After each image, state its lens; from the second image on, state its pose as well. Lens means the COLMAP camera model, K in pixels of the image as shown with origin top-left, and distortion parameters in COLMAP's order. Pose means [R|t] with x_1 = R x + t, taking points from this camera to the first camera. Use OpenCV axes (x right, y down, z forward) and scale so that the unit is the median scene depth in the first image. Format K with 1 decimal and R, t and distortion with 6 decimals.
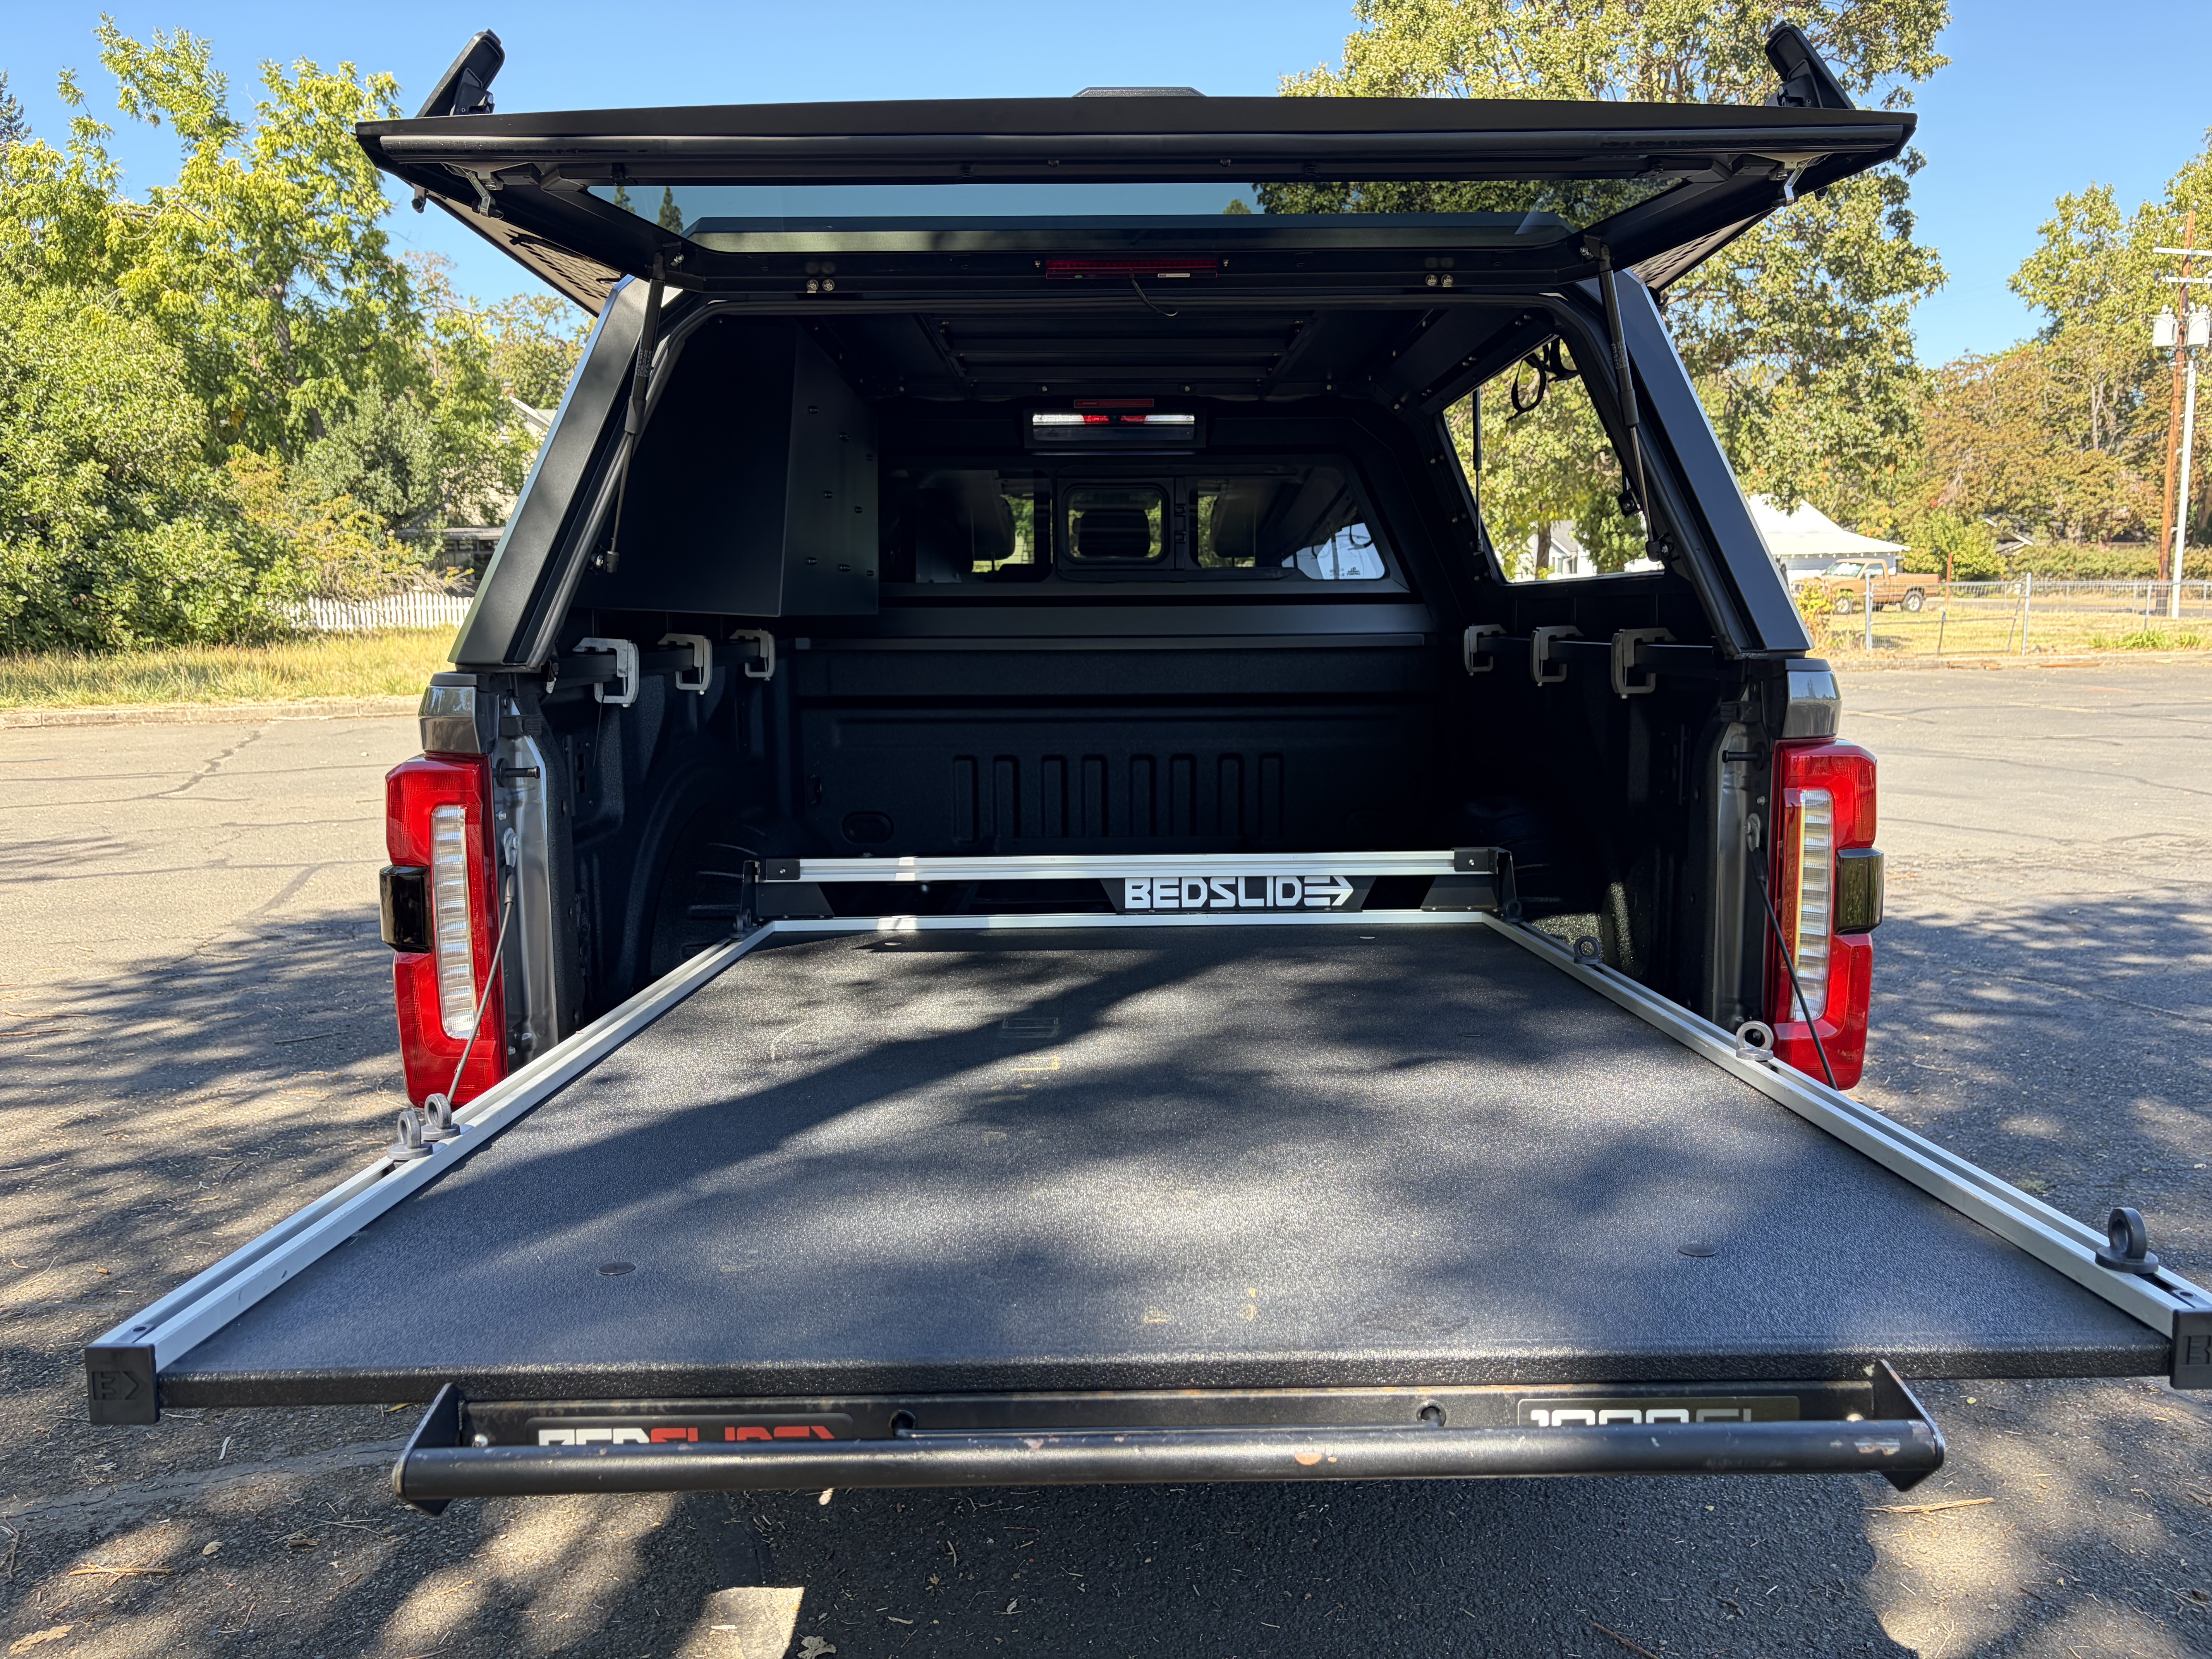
lens RADIAL K [[1678.9, 0, 1107.1], [0, 1678.9, 826.2], [0, 0, 1]] dist [0.062198, -0.074762]
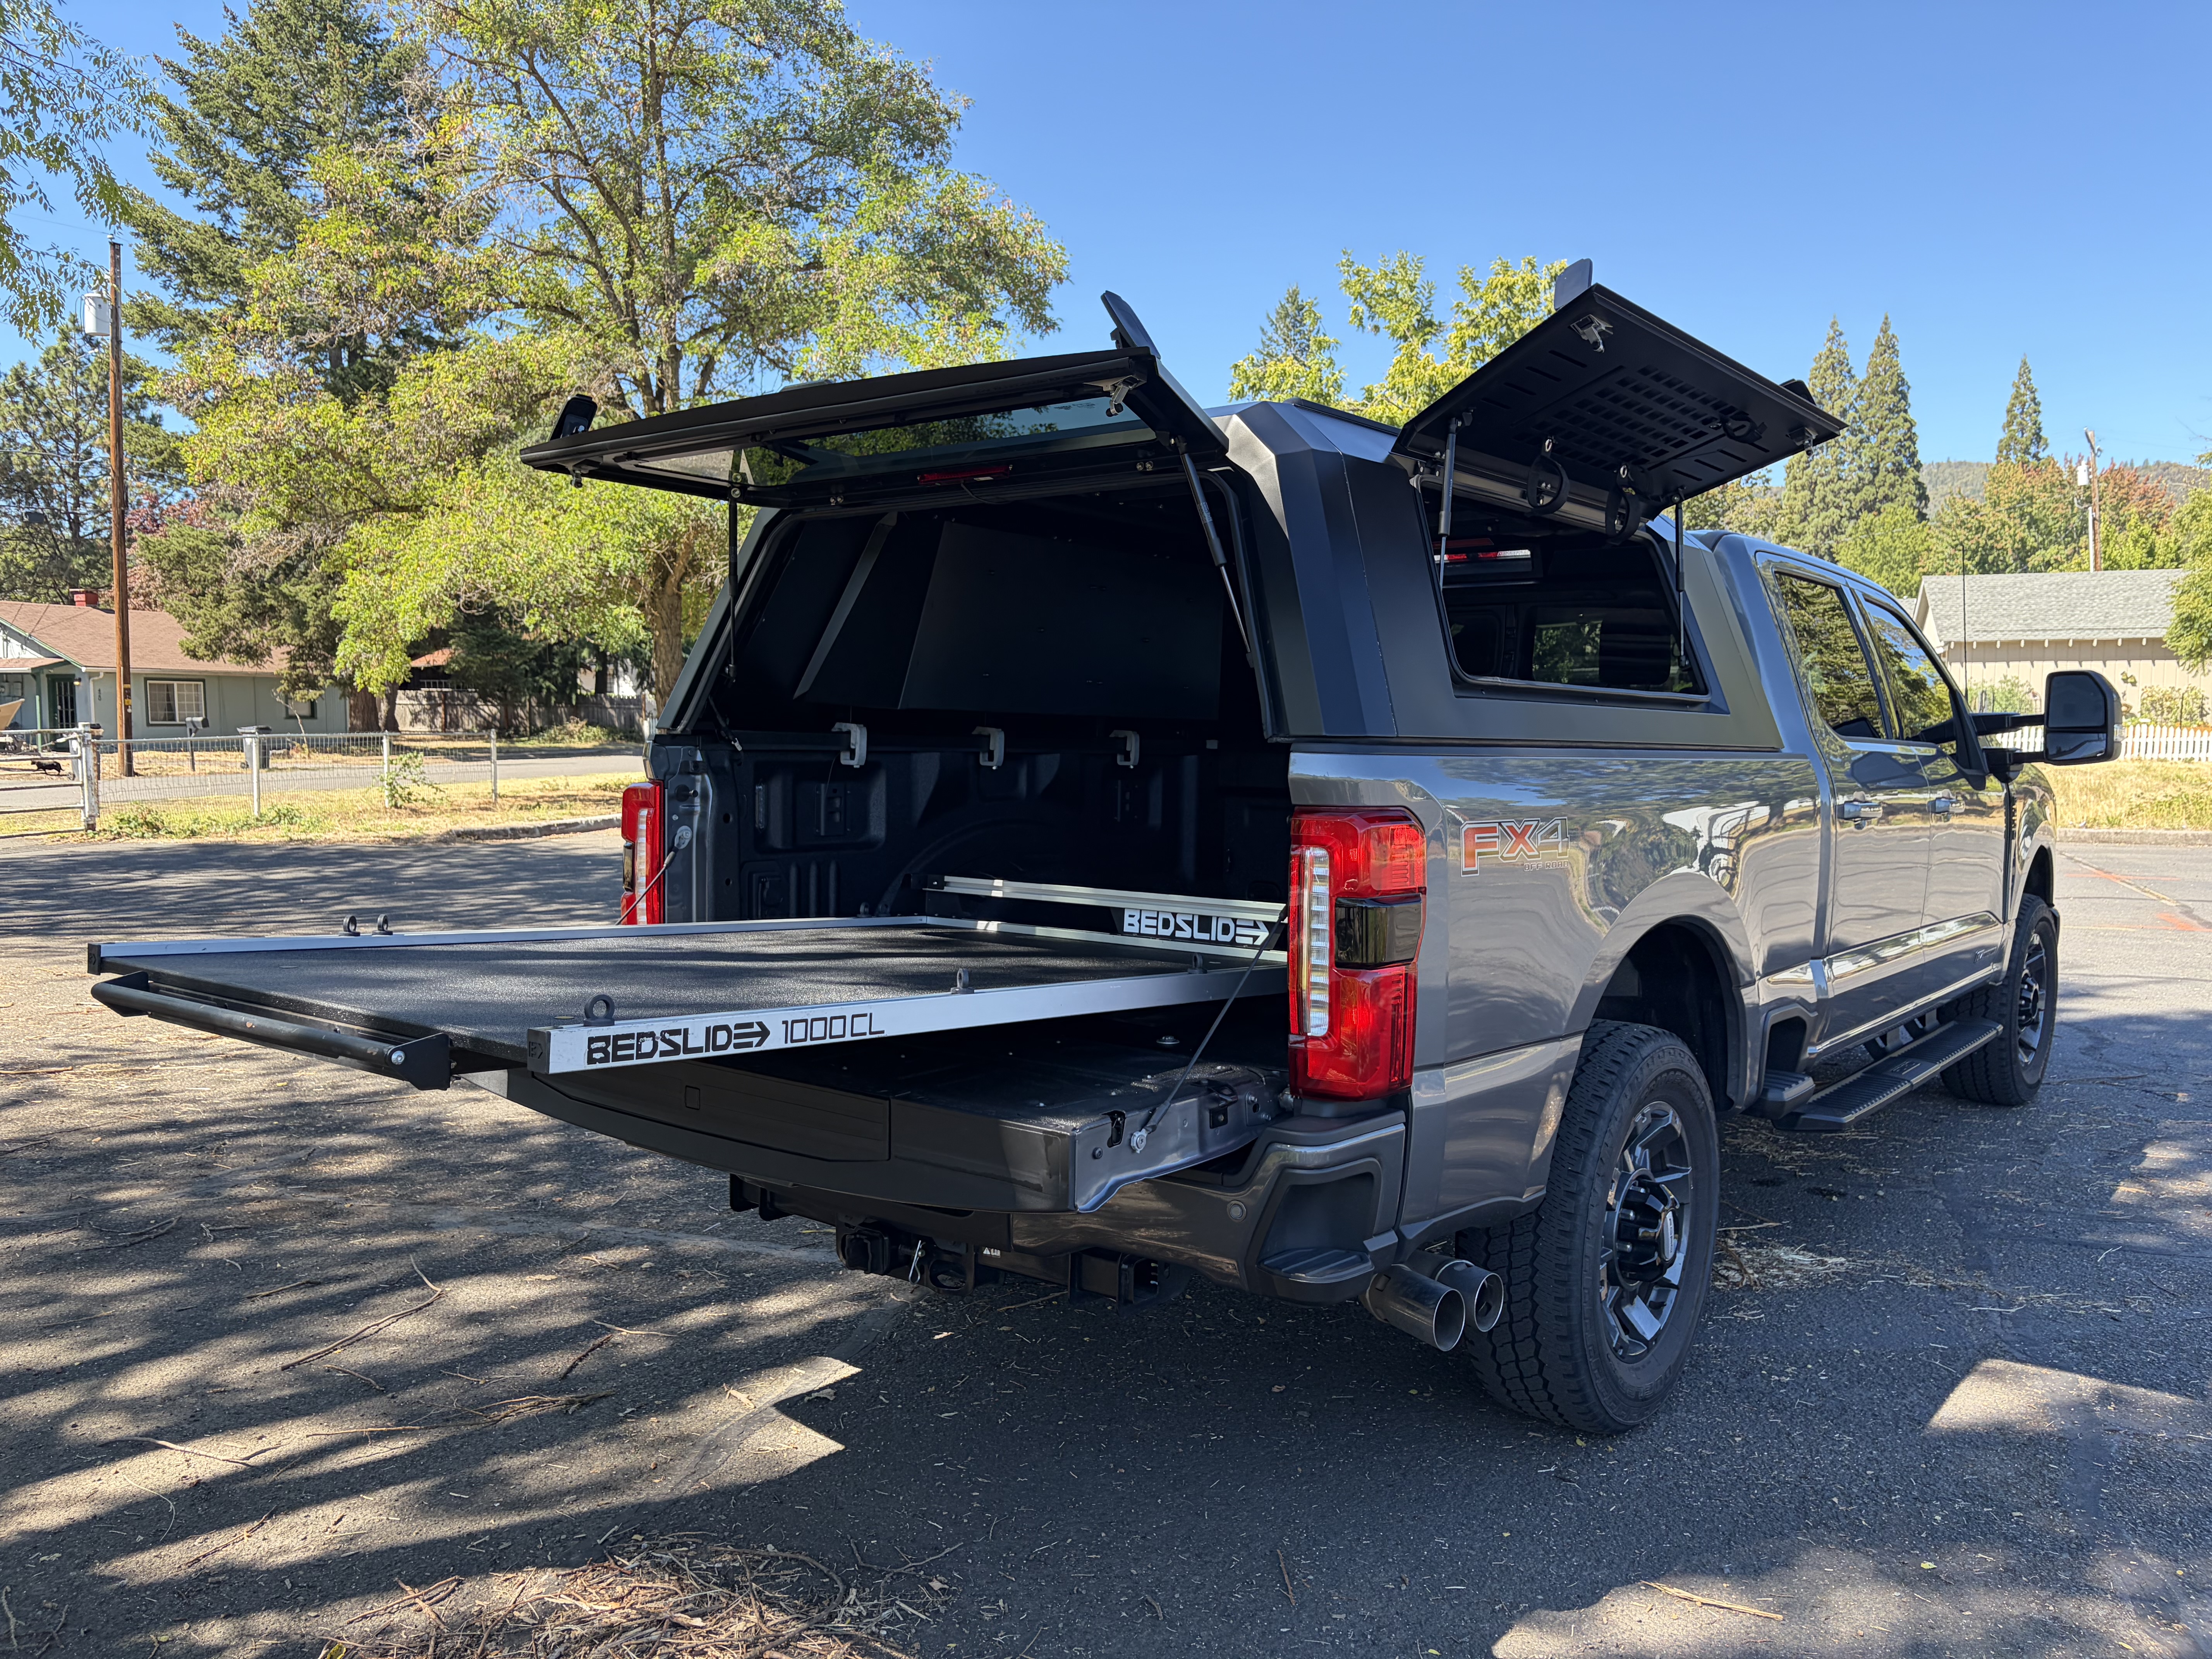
lens RADIAL K [[1678.9, 0, 1123.2], [0, 1678.9, 835.2], [0, 0, 1]] dist [0.062198, -0.074762]
pose [[0.782716, 0.055492, -0.619901, 0.827027], [-0.101858, 0.994009, -0.039628, 0.025972], [0.613988, 0.094159, 0.783679, -0.045083]]
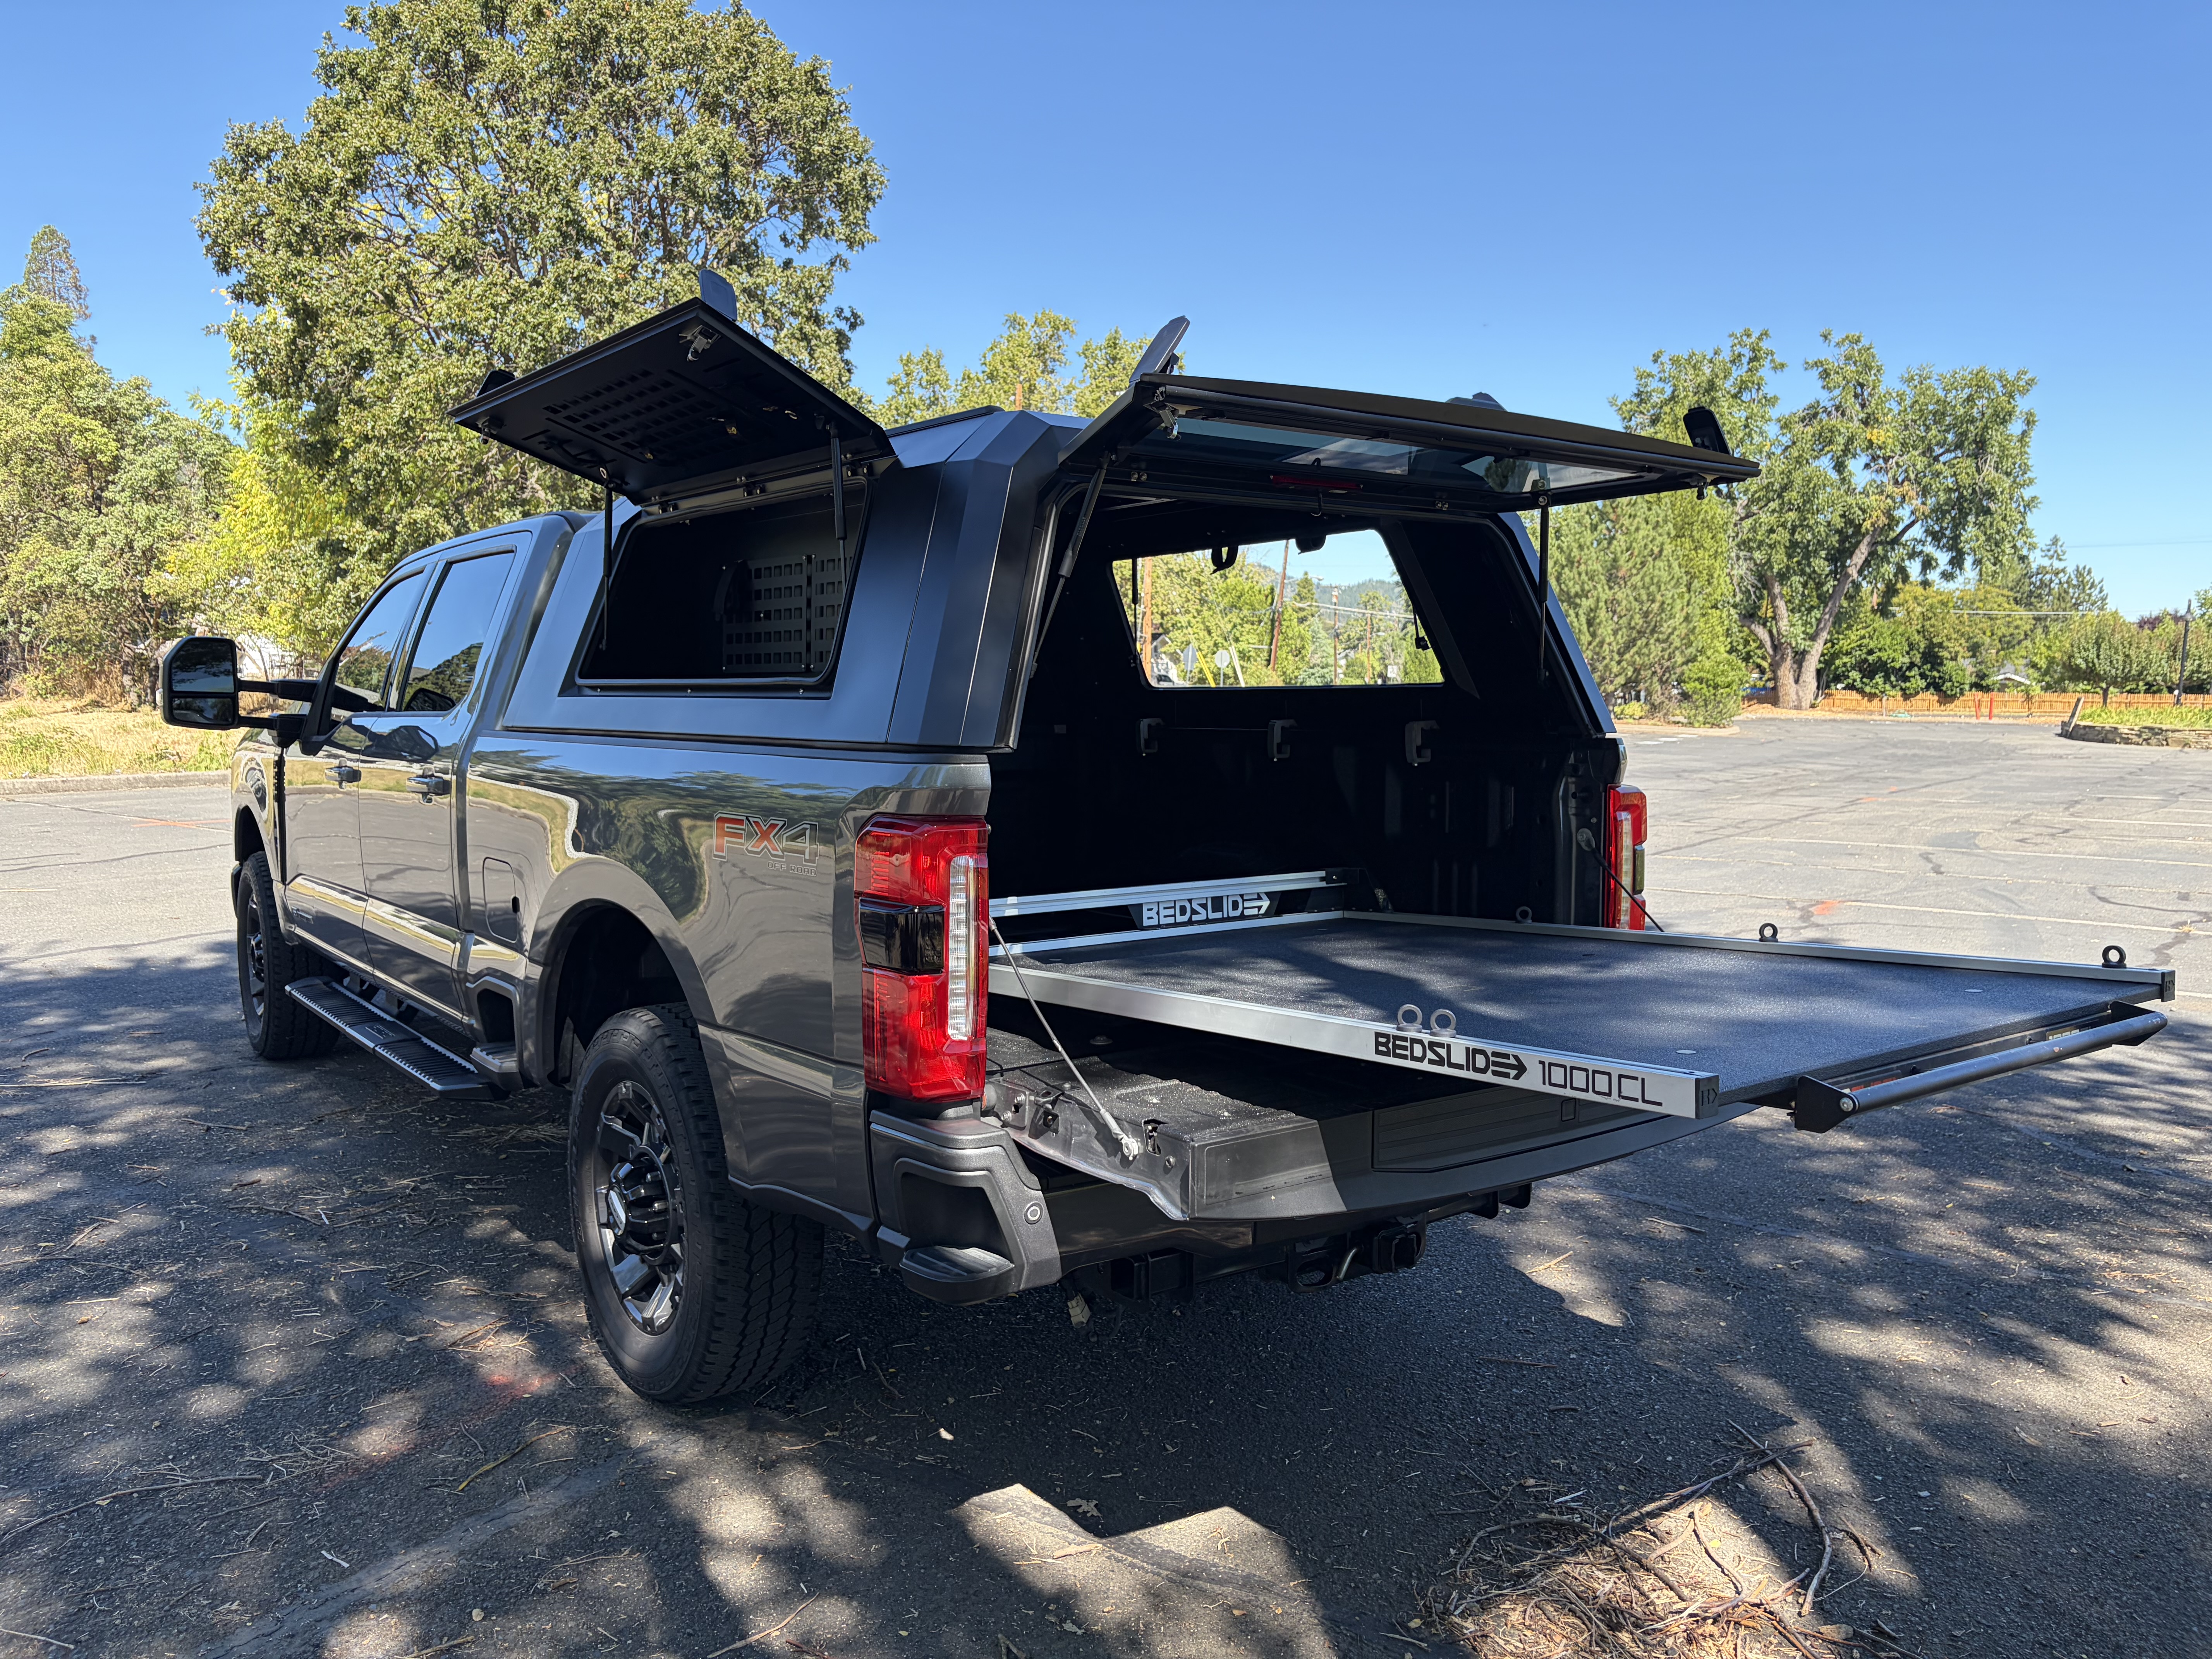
lens RADIAL K [[1678.9, 0, 1091.2], [0, 1678.9, 835.4], [0, 0, 1]] dist [0.062198, -0.074762]
pose [[0.809080, -0.039363, 0.586379, -0.815042], [0.066865, 0.997441, -0.025302, 0.007416], [-0.583882, 0.059679, 0.809642, -0.076225]]
